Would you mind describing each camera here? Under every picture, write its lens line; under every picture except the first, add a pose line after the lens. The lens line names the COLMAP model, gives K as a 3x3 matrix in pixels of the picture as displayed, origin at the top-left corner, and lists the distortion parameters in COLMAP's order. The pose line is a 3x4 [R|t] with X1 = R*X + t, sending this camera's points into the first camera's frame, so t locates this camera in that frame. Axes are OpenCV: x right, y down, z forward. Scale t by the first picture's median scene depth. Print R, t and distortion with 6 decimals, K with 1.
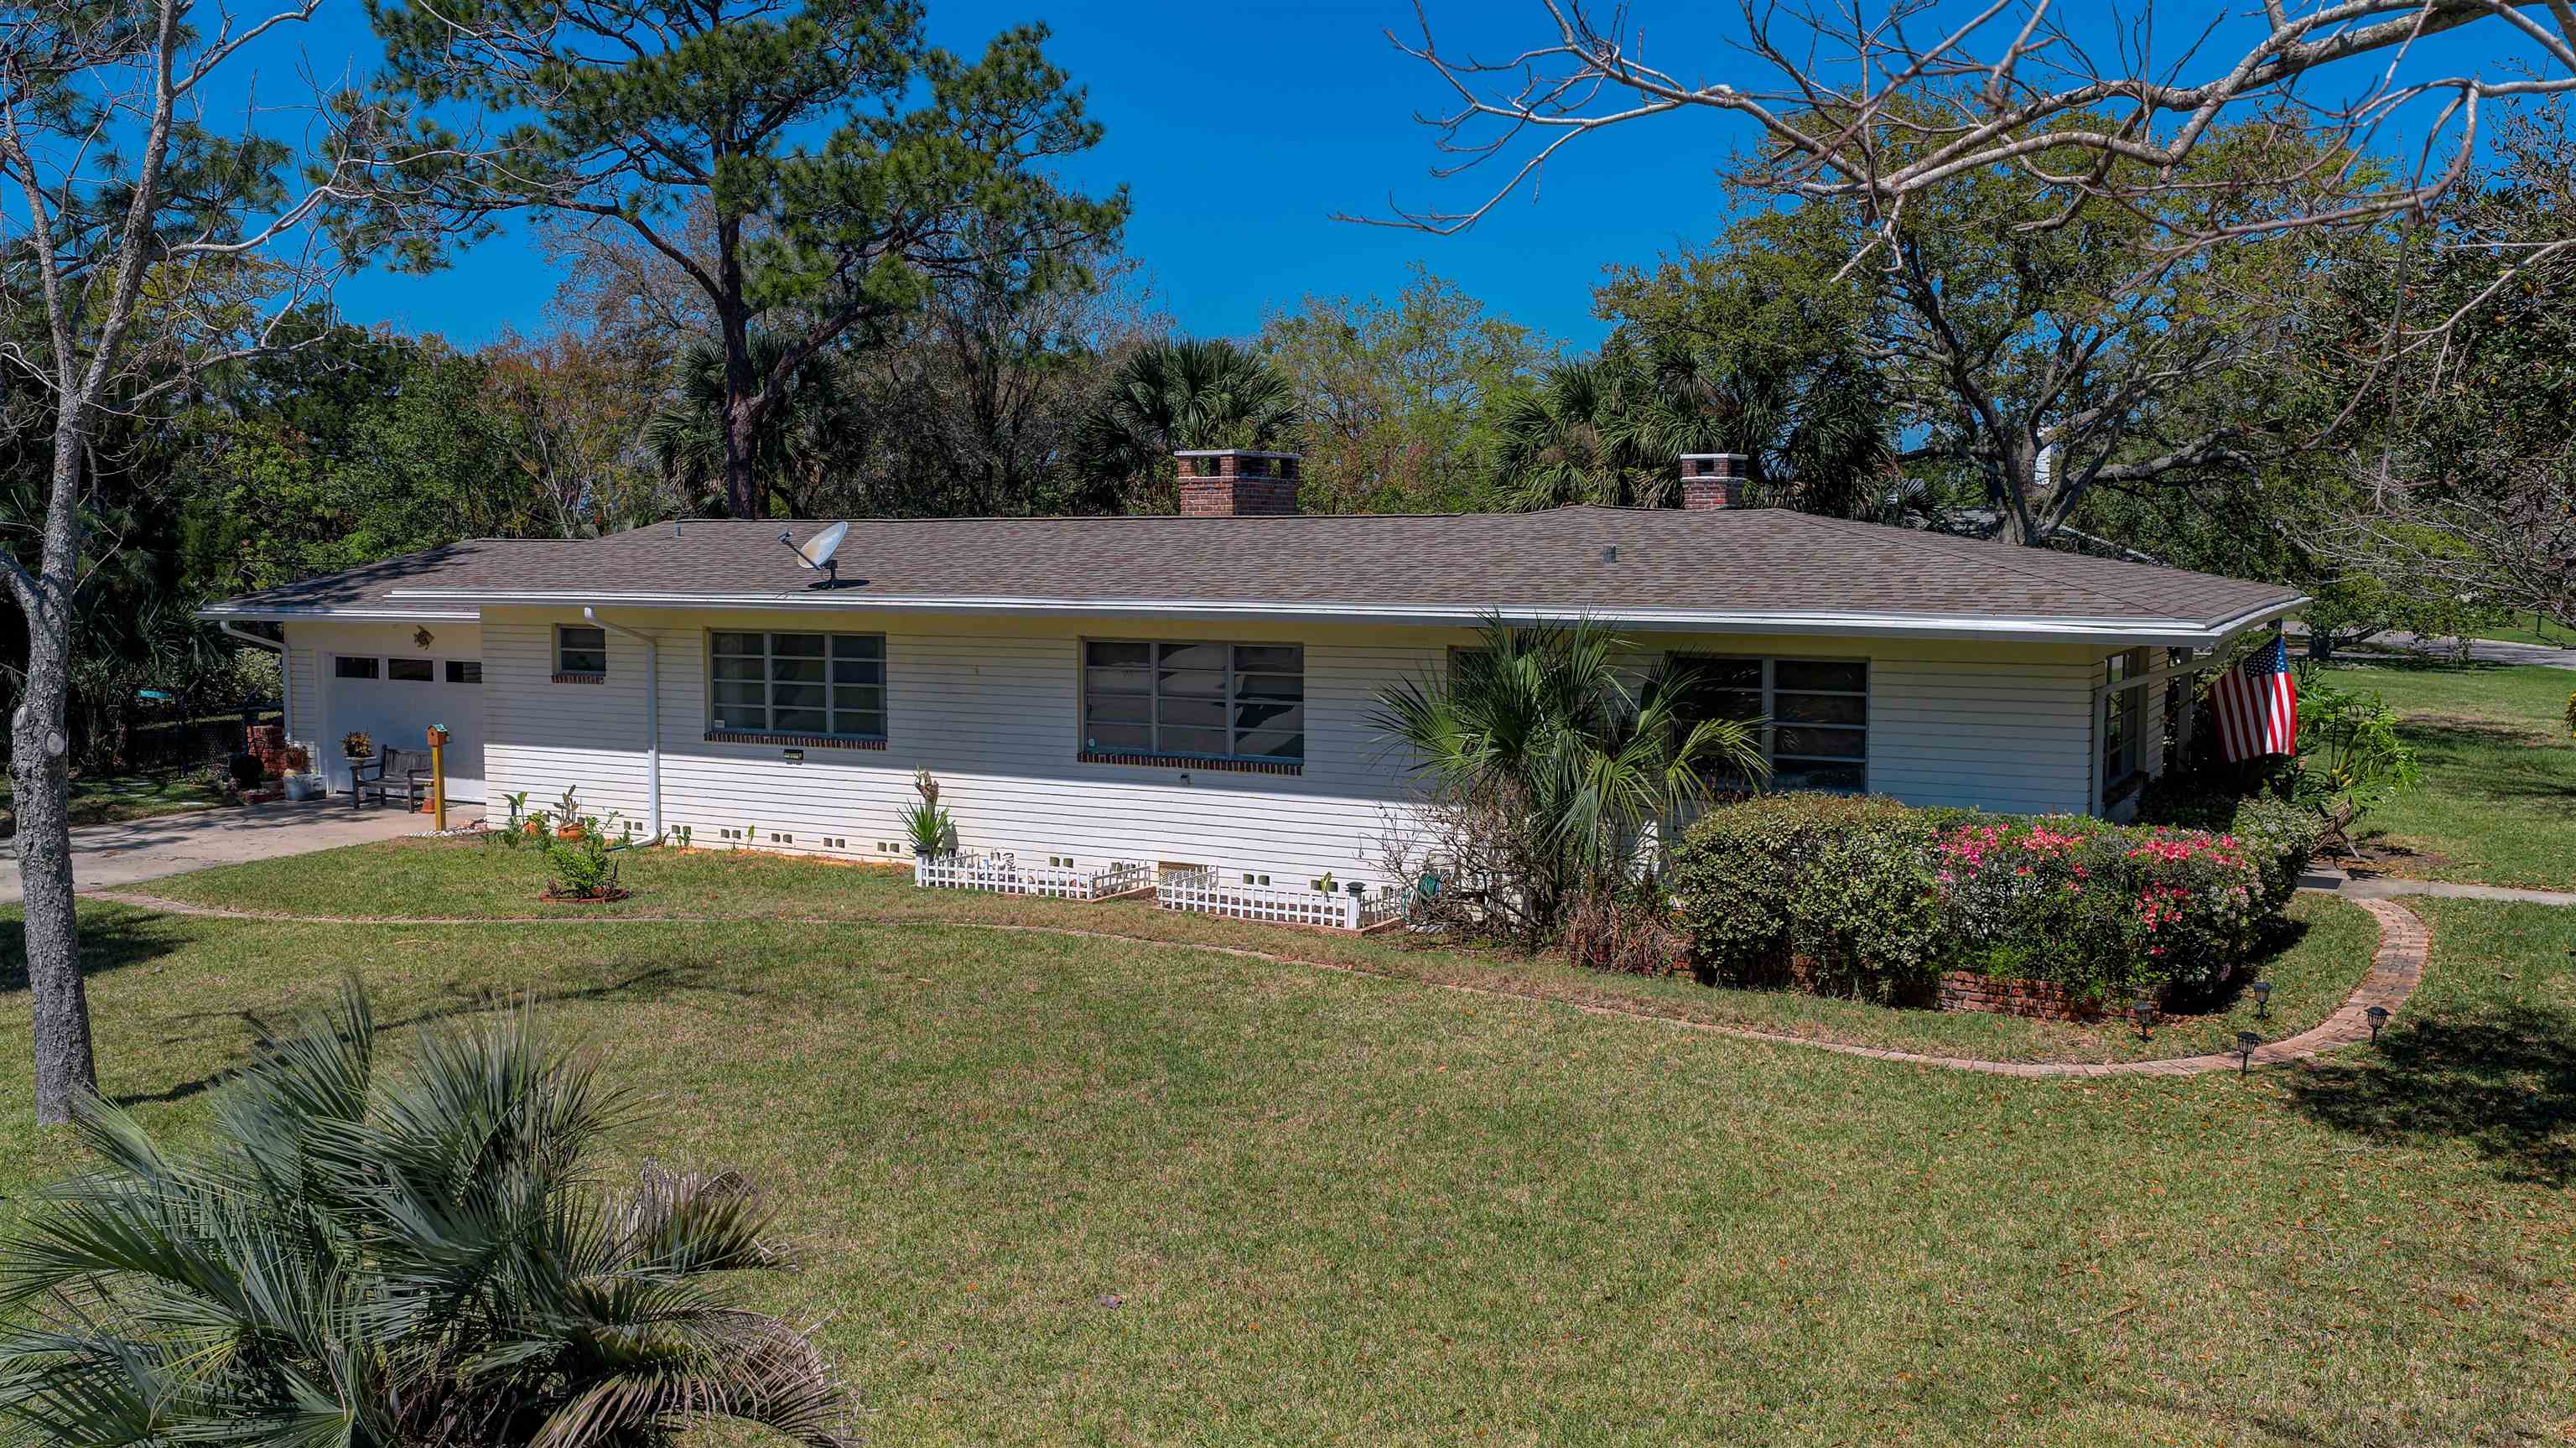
lens RADIAL K [[2107.0, 0, 1287.0], [0, 2107.0, 717.4], [0, 0, 1]] dist [0.002761, -0.005241]
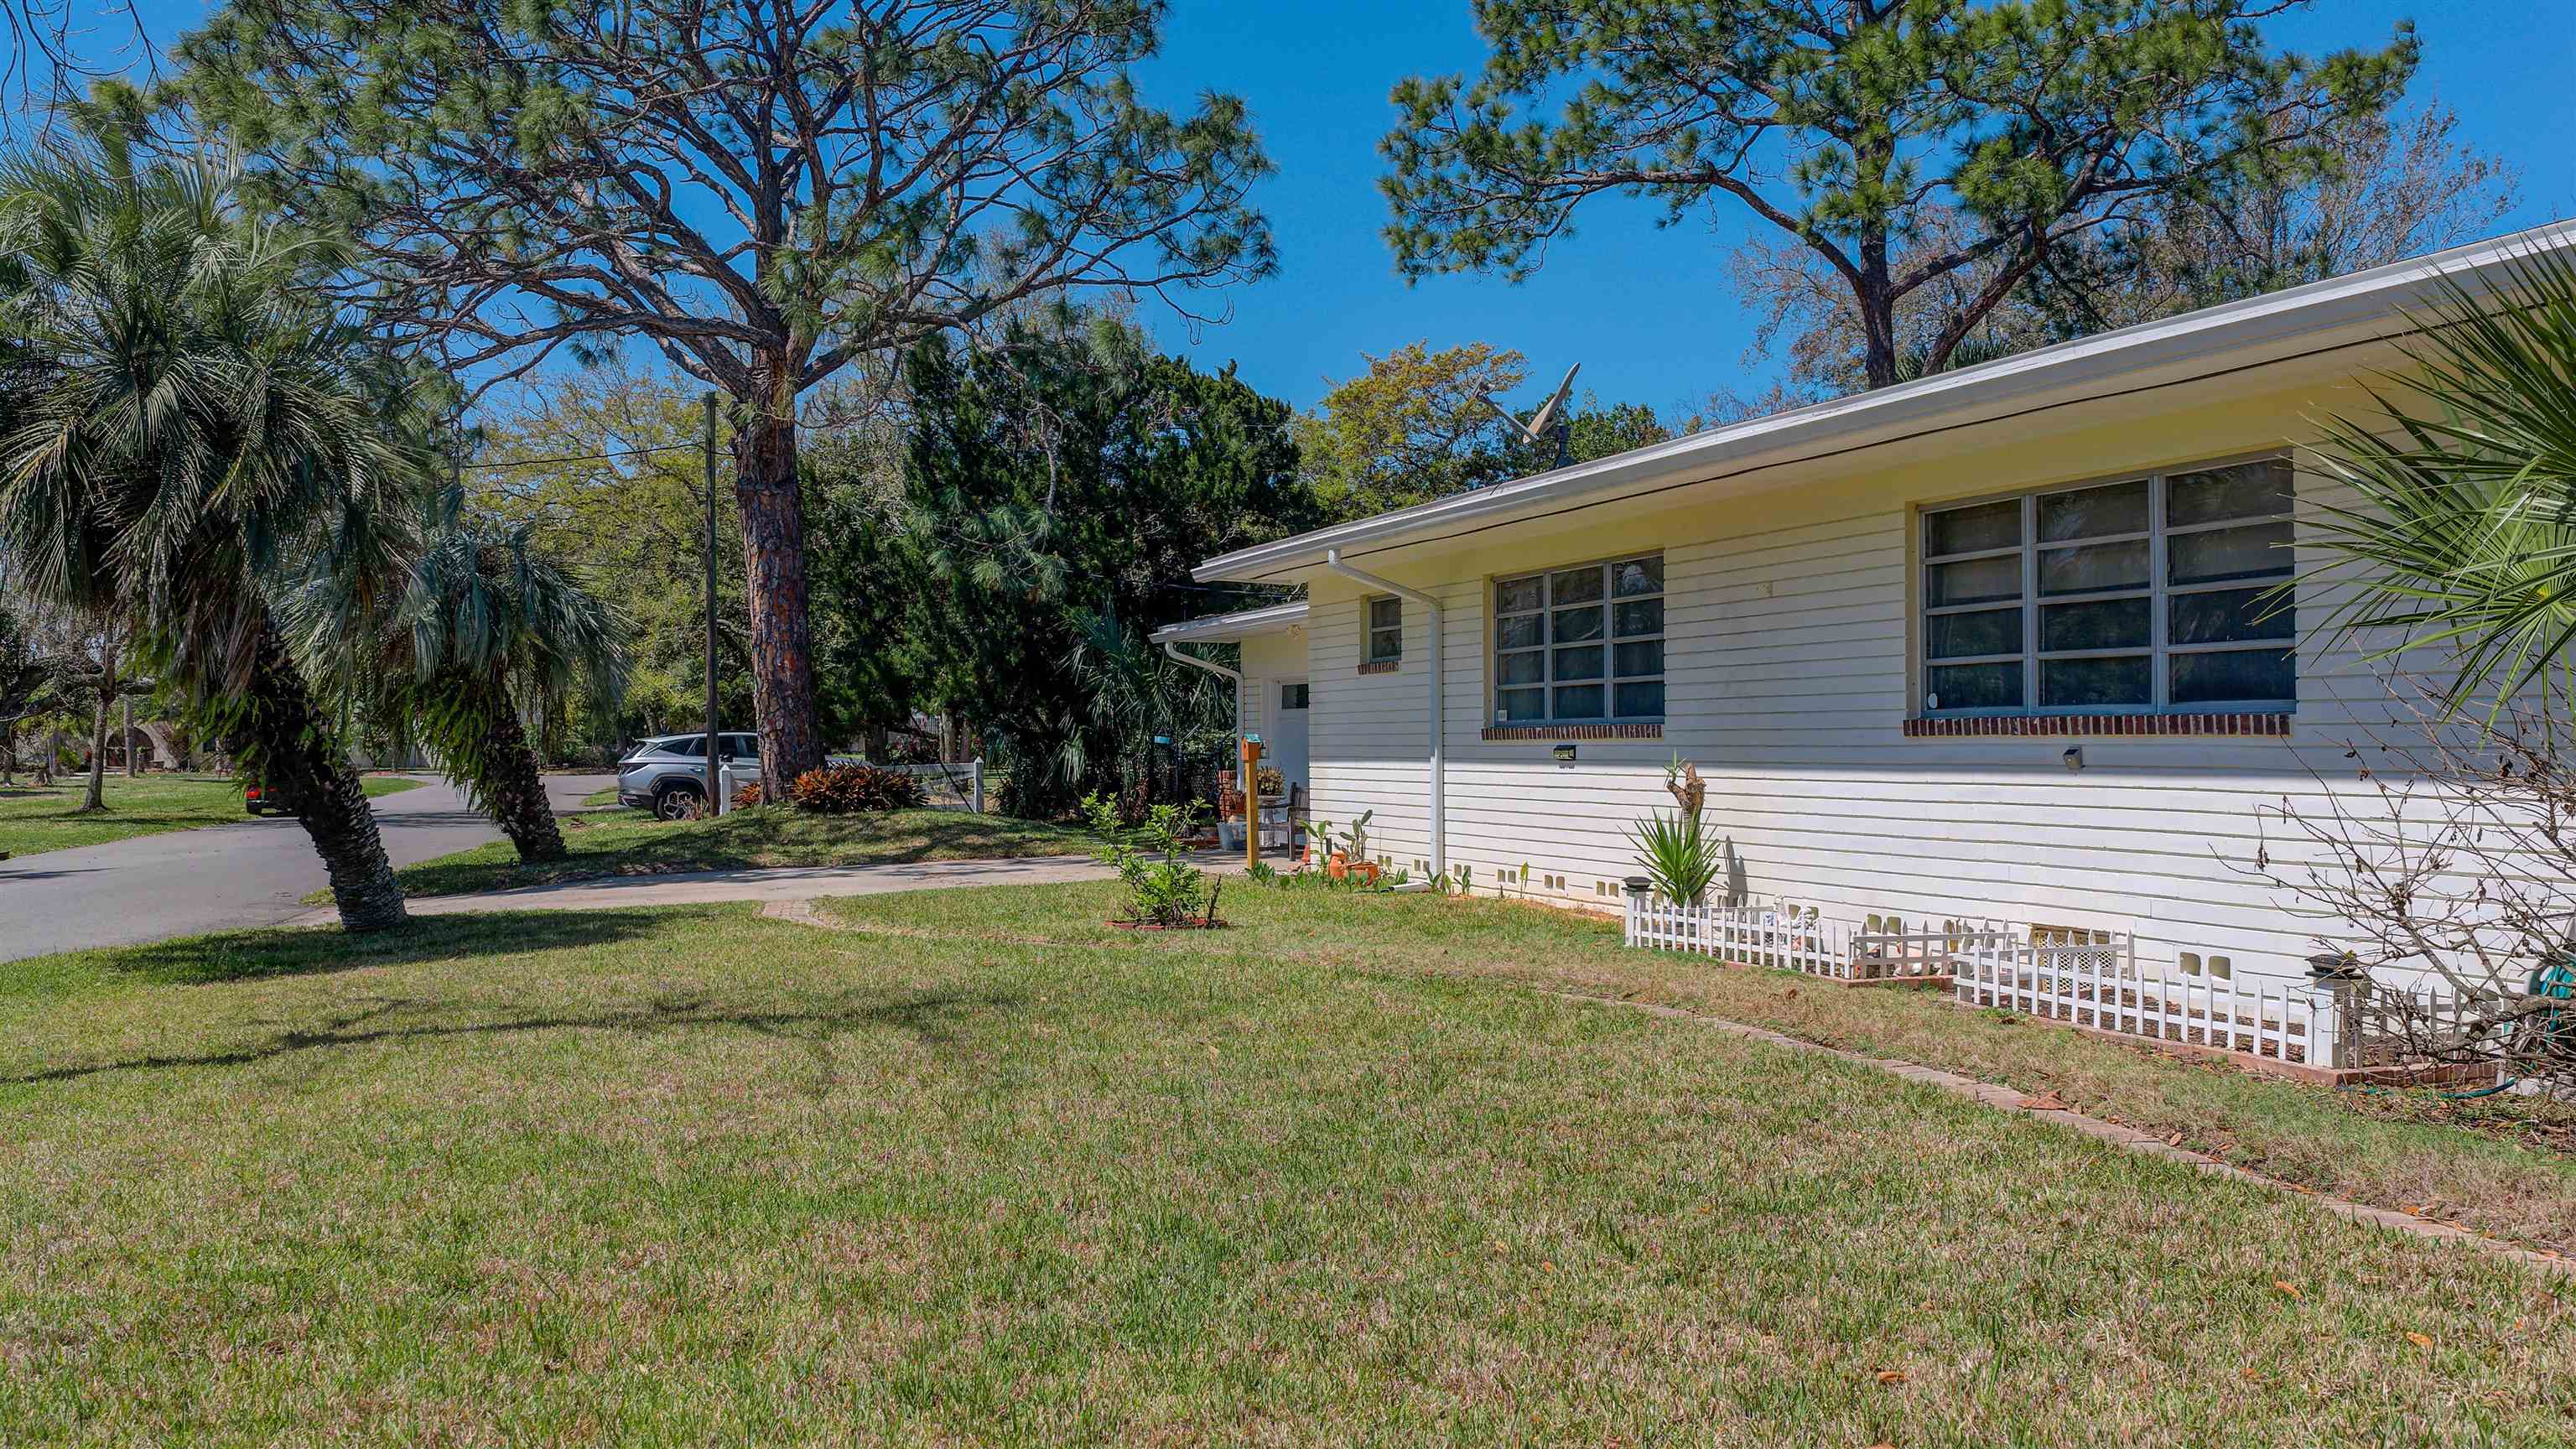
lens RADIAL K [[2107.2, 0, 1281.7], [0, 2107.2, 745.5], [0, 0, 1]] dist [0.002761, -0.005241]
pose [[0.785535, -0.004547, -0.618801, 0.106776], [-0.034215, 0.998124, -0.050769, 0.054432], [0.617871, 0.061053, 0.783905, 0.456732]]
